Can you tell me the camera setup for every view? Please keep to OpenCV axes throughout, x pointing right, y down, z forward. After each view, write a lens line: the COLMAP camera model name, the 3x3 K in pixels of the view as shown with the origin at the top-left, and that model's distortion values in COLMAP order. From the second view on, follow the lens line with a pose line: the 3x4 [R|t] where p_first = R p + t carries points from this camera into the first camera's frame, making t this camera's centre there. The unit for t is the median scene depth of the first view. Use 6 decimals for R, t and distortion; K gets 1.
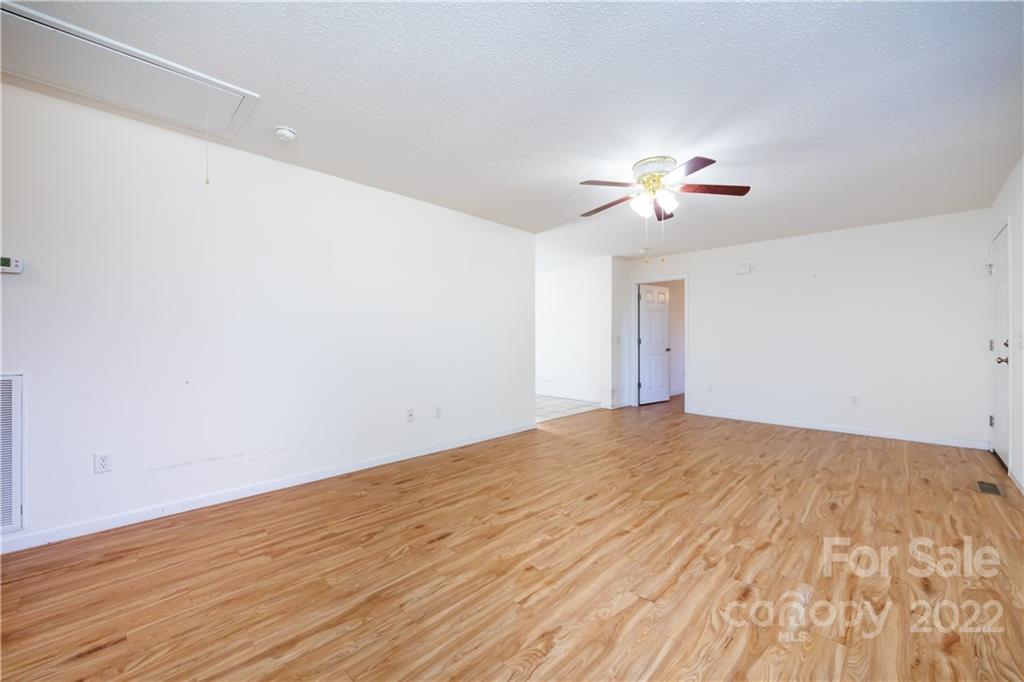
lens RADIAL K [[412.8, 0, 511.5], [0, 412.8, 342.6], [0, 0, 1]] dist [-0.003758, -0.000606]
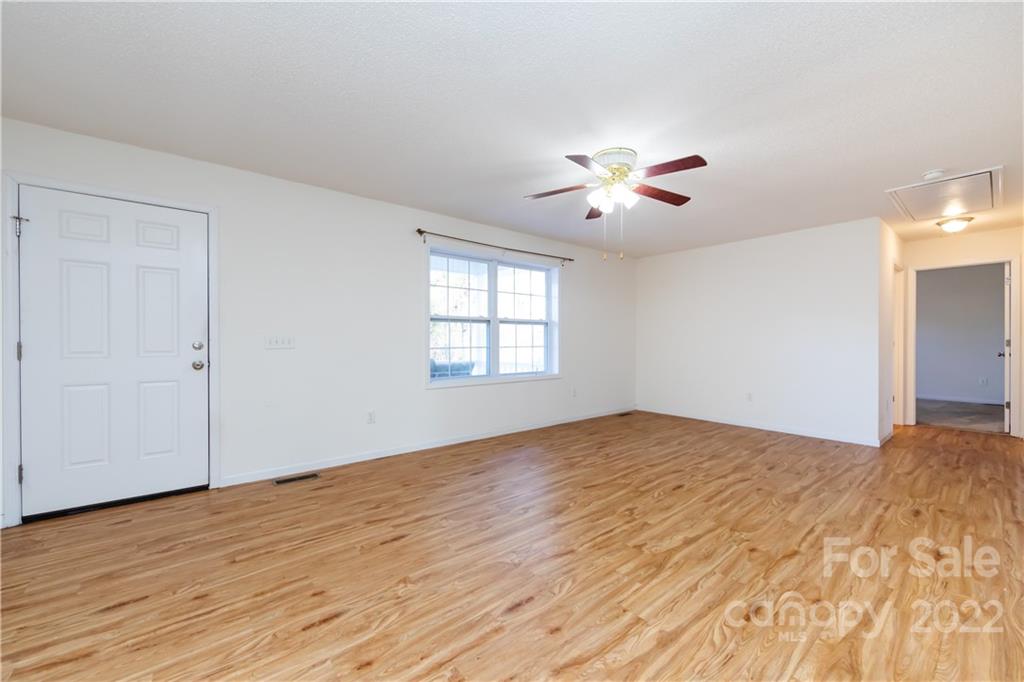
lens RADIAL K [[412.8, 0, 511.6], [0, 412.8, 341.1], [0, 0, 1]] dist [-0.003758, -0.000606]
pose [[-0.994875, -0.002443, 0.101088, 0.522425], [-0.001239, 0.999928, 0.011966, -0.021533], [-0.101110, 0.011780, -0.994806, 2.129562]]
